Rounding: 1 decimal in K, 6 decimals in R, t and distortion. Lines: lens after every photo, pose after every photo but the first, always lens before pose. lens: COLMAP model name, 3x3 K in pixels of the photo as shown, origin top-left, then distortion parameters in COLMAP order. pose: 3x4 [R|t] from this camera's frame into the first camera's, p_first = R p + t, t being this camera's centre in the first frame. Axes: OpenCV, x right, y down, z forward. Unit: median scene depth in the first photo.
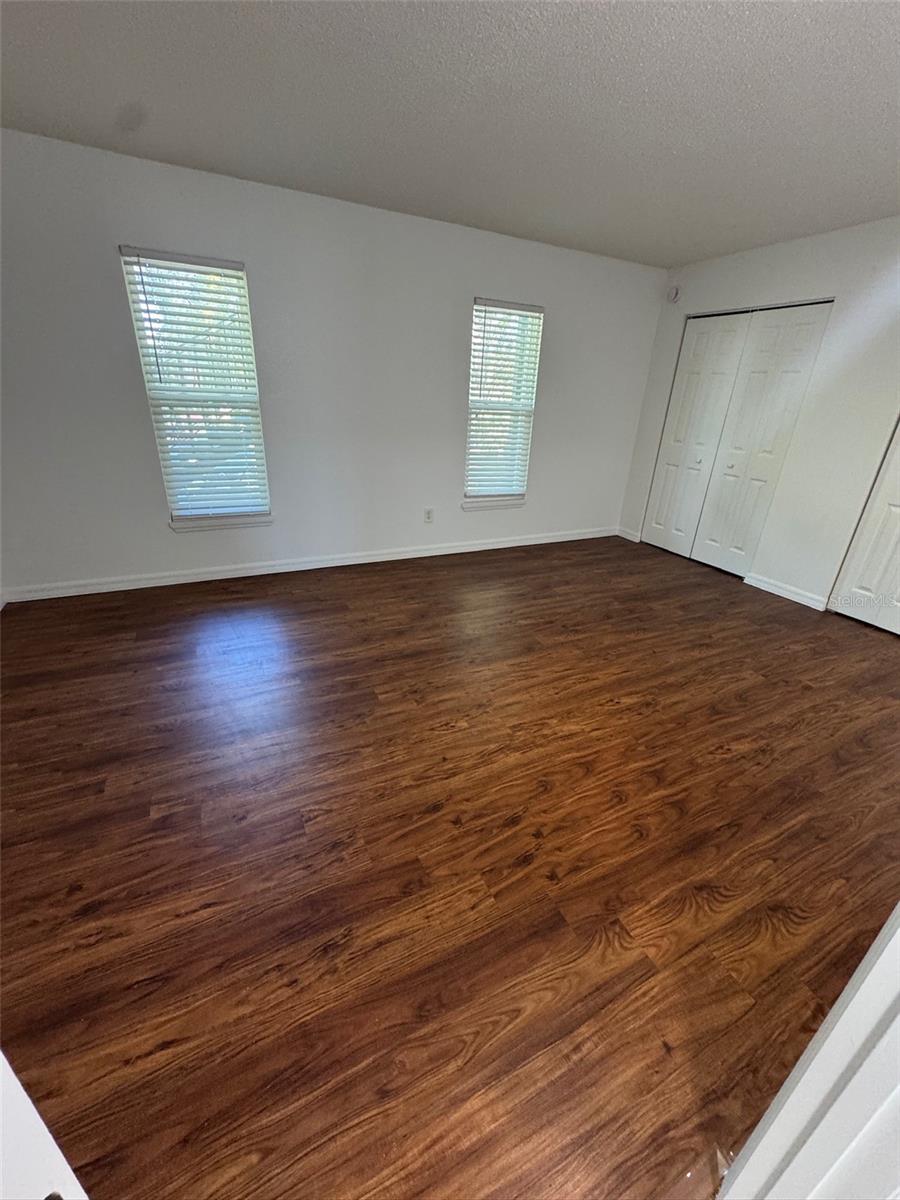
lens RADIAL K [[477.6, 0, 453.3], [0, 477.6, 599.1], [0, 0, 1]] dist [-0.003052, 0.000599]
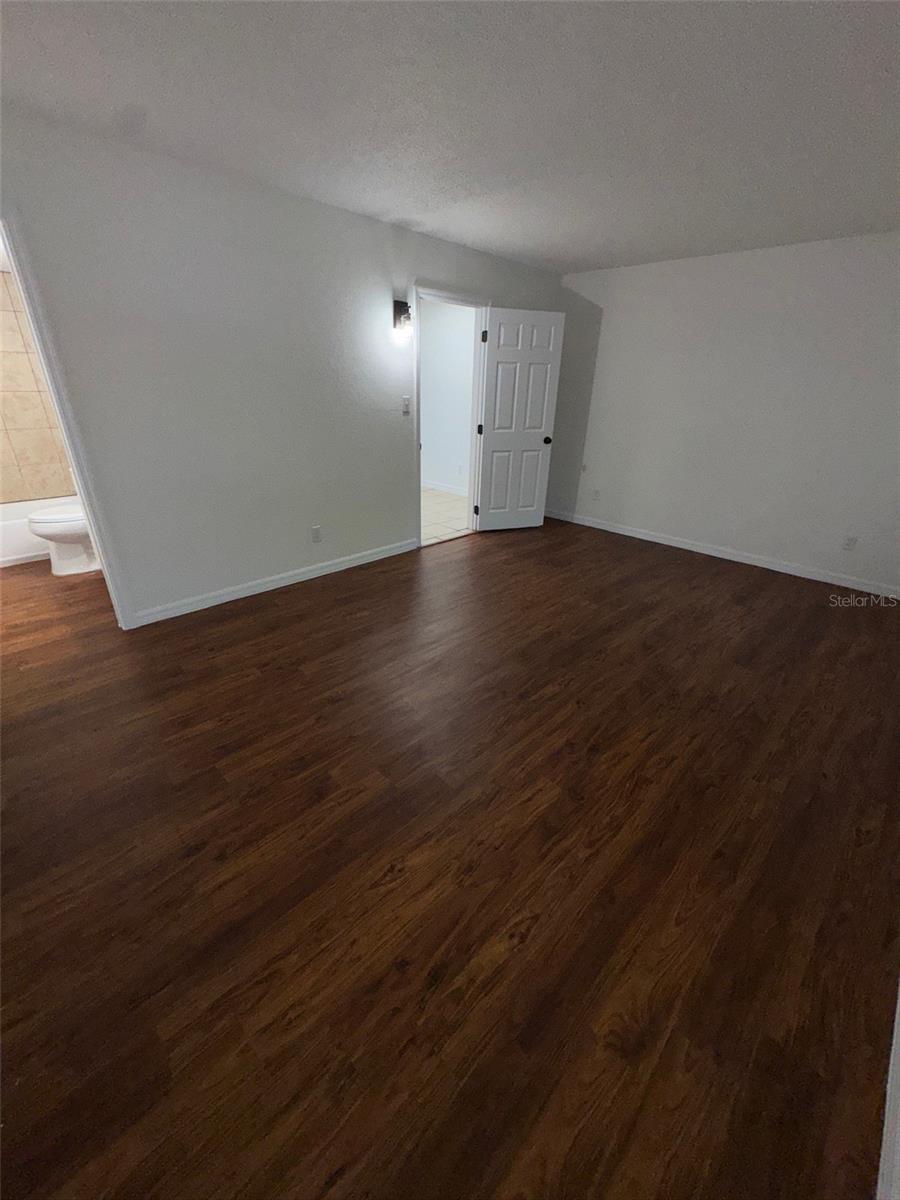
lens RADIAL K [[476.3, 0, 450.5], [0, 476.3, 601.6], [0, 0, 1]] dist [-0.003592, 0.000147]
pose [[-0.943021, 0.075386, -0.324080, 0.503259], [-0.192162, 0.671750, 0.715420, -0.534610], [0.271633, 0.736932, -0.618988, 1.212939]]
